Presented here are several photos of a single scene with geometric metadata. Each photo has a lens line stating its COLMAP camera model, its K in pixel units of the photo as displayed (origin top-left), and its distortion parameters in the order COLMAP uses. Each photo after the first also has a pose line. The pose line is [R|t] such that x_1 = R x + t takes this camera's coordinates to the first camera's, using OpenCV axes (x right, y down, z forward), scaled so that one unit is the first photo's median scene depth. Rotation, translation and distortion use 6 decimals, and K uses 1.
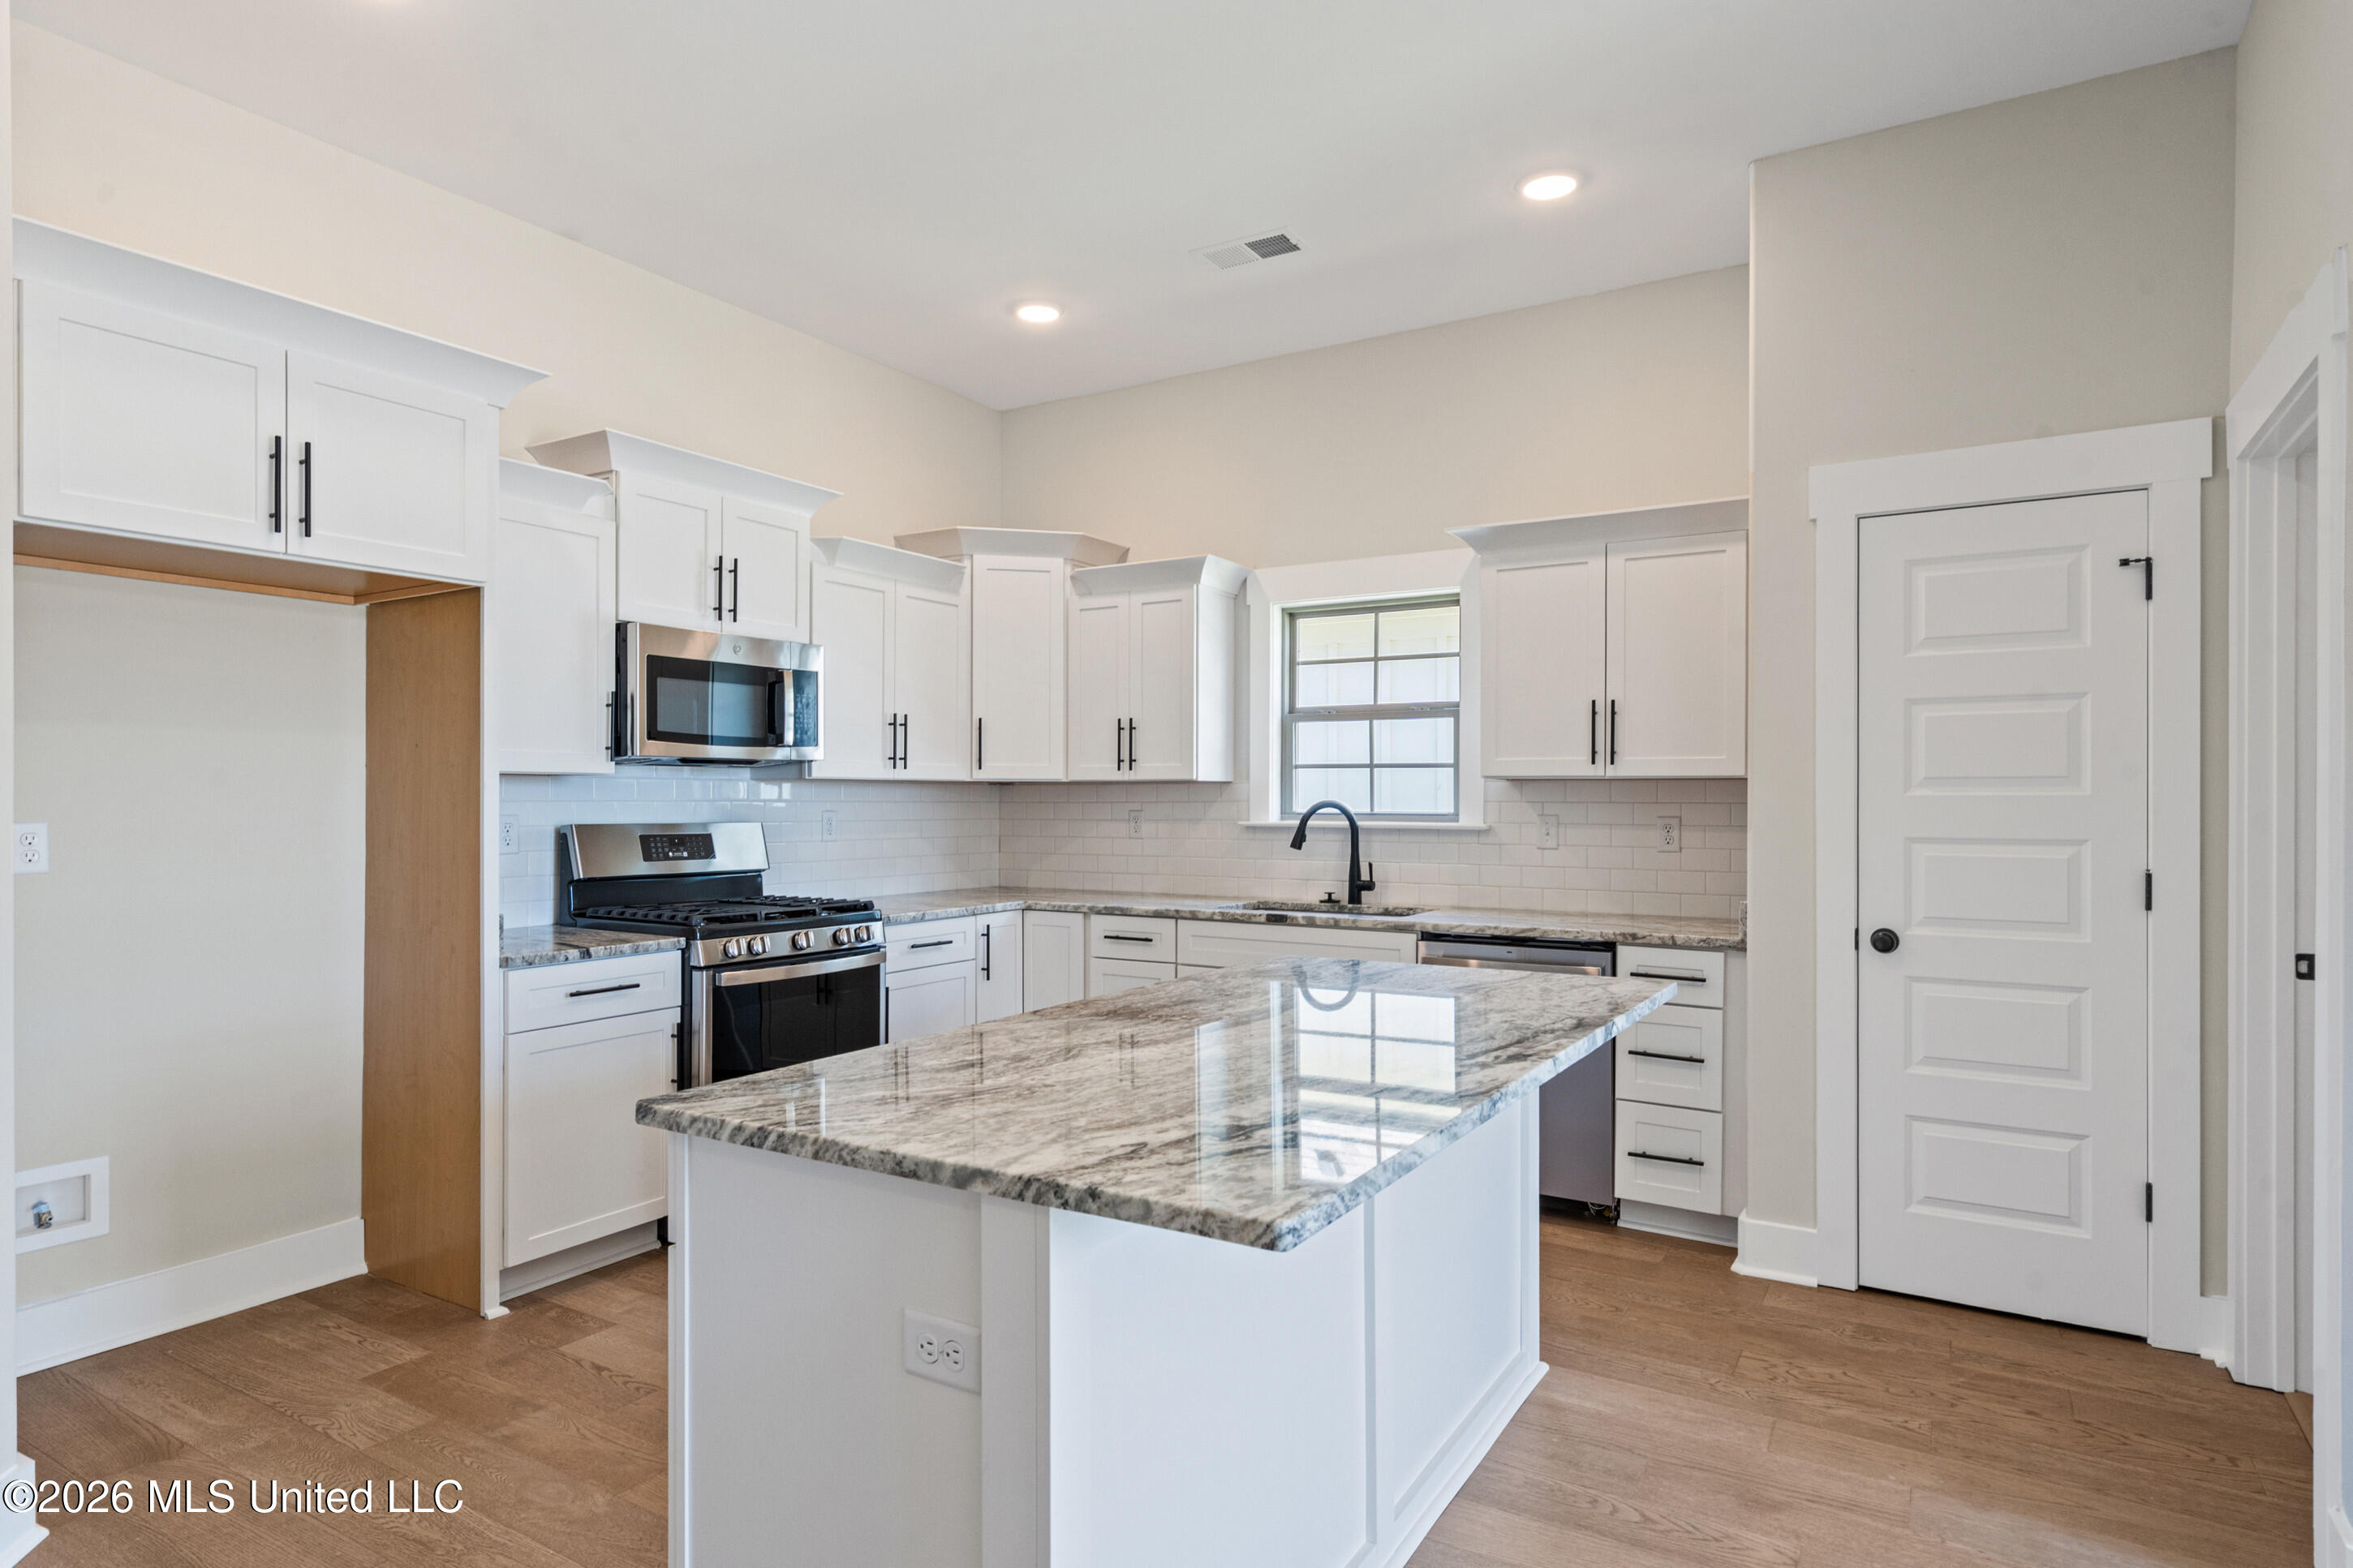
lens RADIAL K [[1295.5, 0, 1173.5], [0, 1295.5, 798.1], [0, 0, 1]] dist [0.001923, 0.000325]
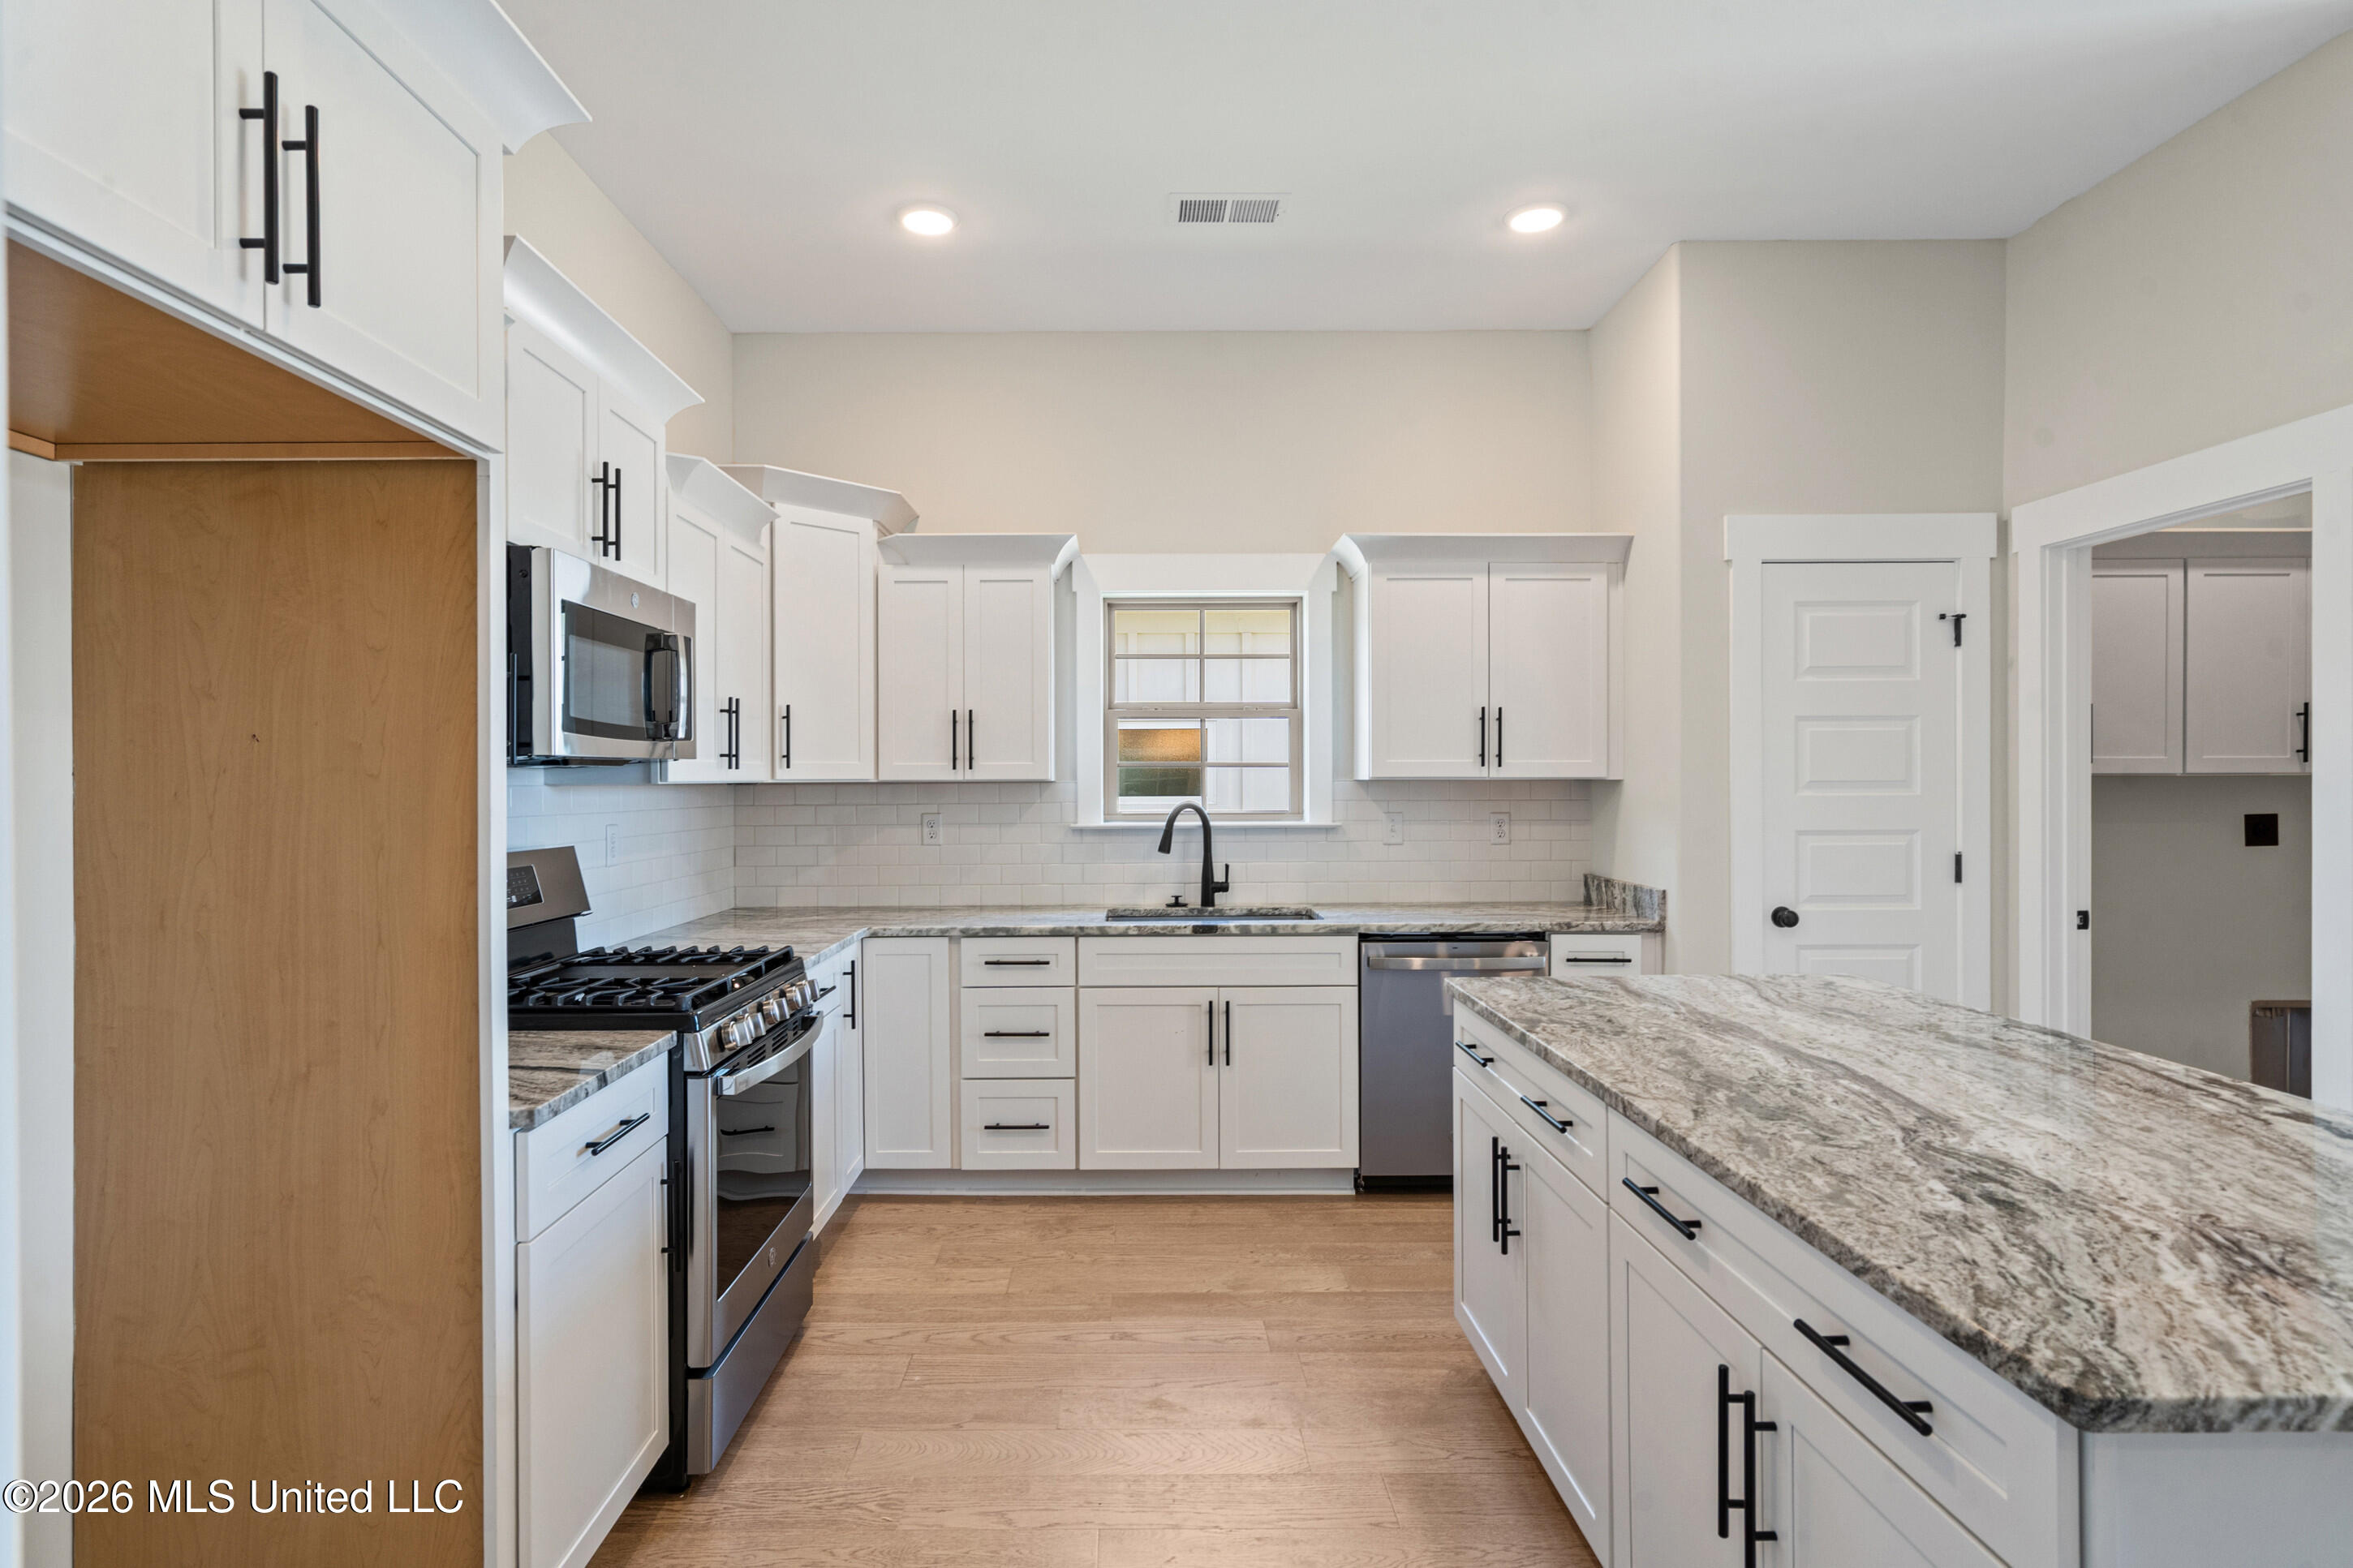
lens RADIAL K [[1170.0, 0, 1134.2], [0, 1170.0, 785.1], [0, 0, 1]] dist [-0.002723, 0.000006]
pose [[0.847961, -0.008241, 0.529995, -0.407980], [0.005568, 0.999962, 0.006642, -0.017460], [-0.530030, -0.002681, 0.847975, 0.304526]]
